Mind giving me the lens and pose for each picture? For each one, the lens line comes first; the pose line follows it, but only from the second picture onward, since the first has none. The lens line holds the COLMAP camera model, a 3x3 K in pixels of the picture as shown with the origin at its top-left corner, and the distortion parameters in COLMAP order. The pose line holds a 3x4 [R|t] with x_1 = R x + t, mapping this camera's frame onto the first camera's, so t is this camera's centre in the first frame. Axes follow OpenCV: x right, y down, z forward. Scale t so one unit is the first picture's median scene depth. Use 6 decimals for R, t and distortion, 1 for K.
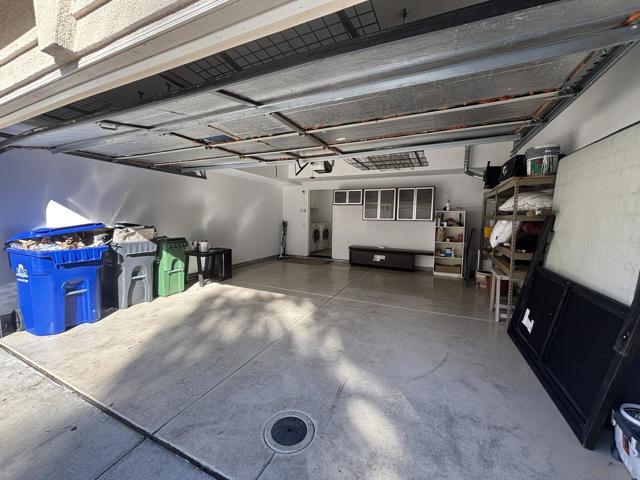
lens RADIAL K [[256.7, 0, 318.1], [0, 256.7, 239.7], [0, 0, 1]] dist [-0.000883, 0.001328]
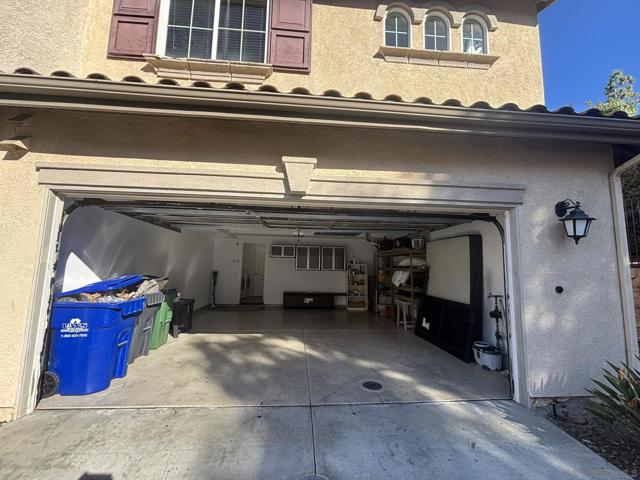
lens RADIAL K [[256.7, 0, 319.8], [0, 256.7, 239.9], [0, 0, 1]] dist [-0.000883, 0.001328]
pose [[0.870093, 0.055144, 0.489793, -0.623090], [0.036073, 0.983933, -0.174858, 0.002671], [-0.491566, 0.169811, 0.854124, -0.264248]]
